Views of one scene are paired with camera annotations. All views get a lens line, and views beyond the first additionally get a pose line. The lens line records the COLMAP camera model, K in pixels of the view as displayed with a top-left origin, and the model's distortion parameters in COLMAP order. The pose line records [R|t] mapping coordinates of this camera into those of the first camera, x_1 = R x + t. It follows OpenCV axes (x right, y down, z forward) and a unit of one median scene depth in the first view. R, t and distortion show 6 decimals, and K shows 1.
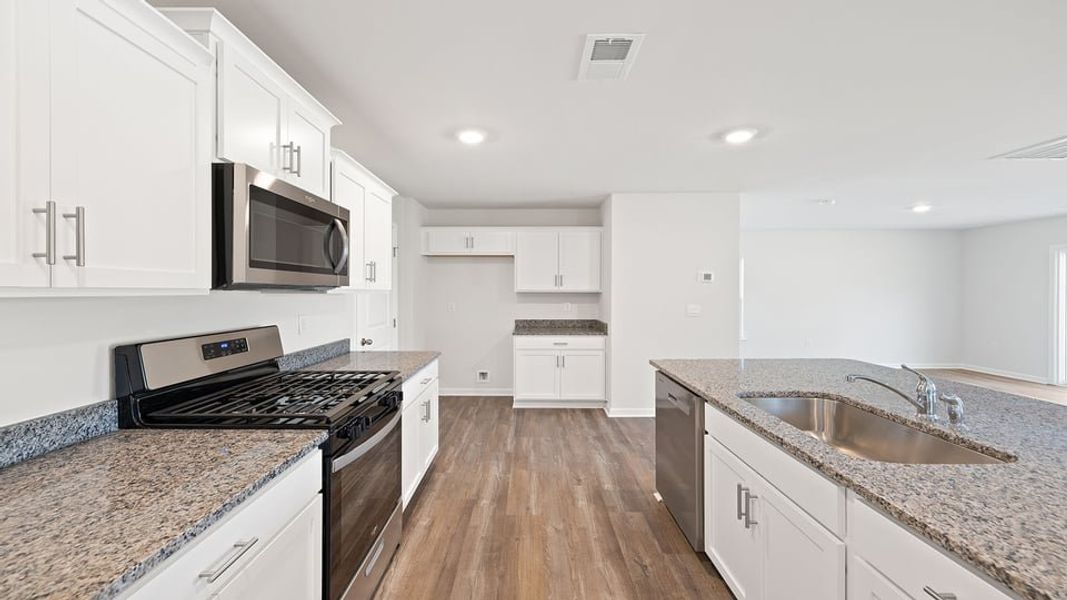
lens RADIAL K [[451.3, 0, 526.4], [0, 451.3, 293.6], [0, 0, 1]] dist [0.000829, -0.000001]
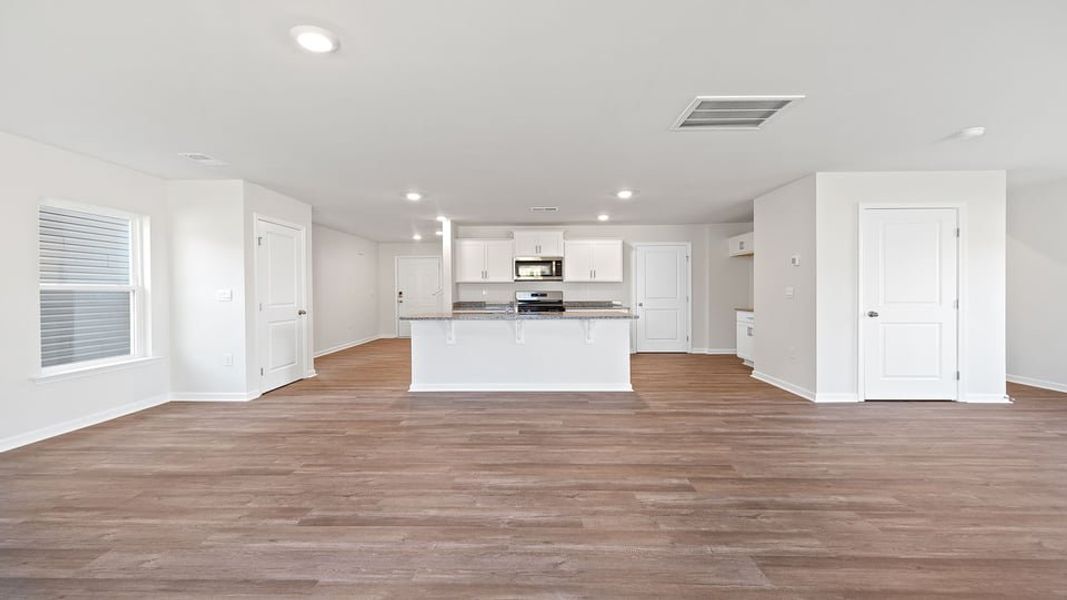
lens RADIAL K [[441.9, 0, 524.6], [0, 441.9, 299.4], [0, 0, 1]] dist [0.001153, 0.000004]
pose [[-0.017587, 0.016835, -0.999704, 1.887928], [0.003567, 0.999853, 0.016775, 0.049333], [0.999839, -0.003271, -0.017644, 0.504275]]
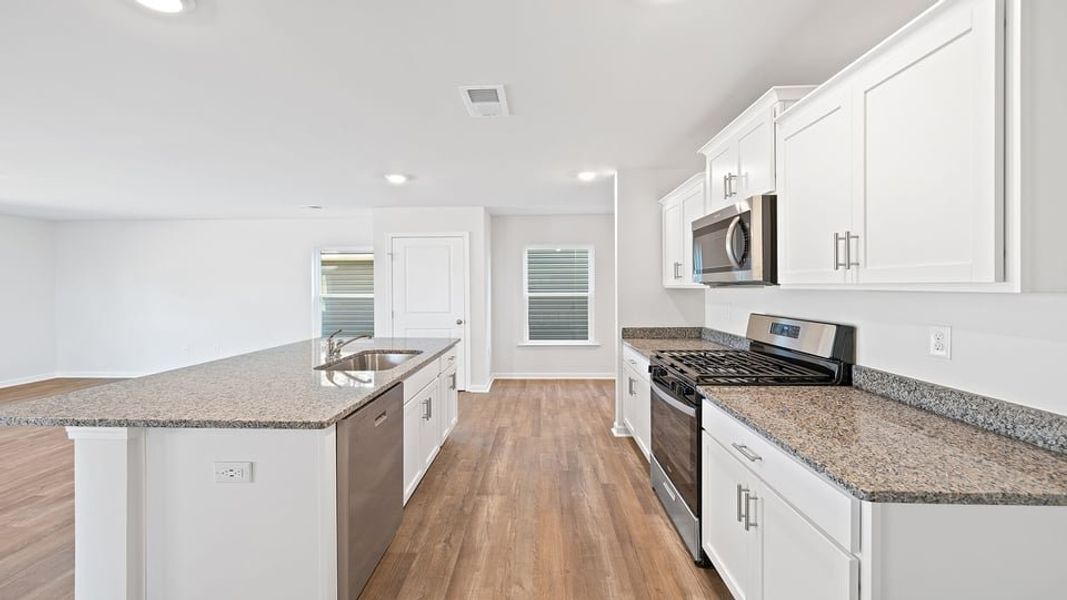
lens RADIAL K [[451.3, 0, 526.4], [0, 451.3, 293.6], [0, 0, 1]] dist [0.000829, -0.000001]
pose [[-0.999664, 0.005153, 0.025384, 0.022791], [0.005610, 0.999823, 0.017975, -0.005870], [-0.025287, 0.018111, -0.999516, 1.243495]]
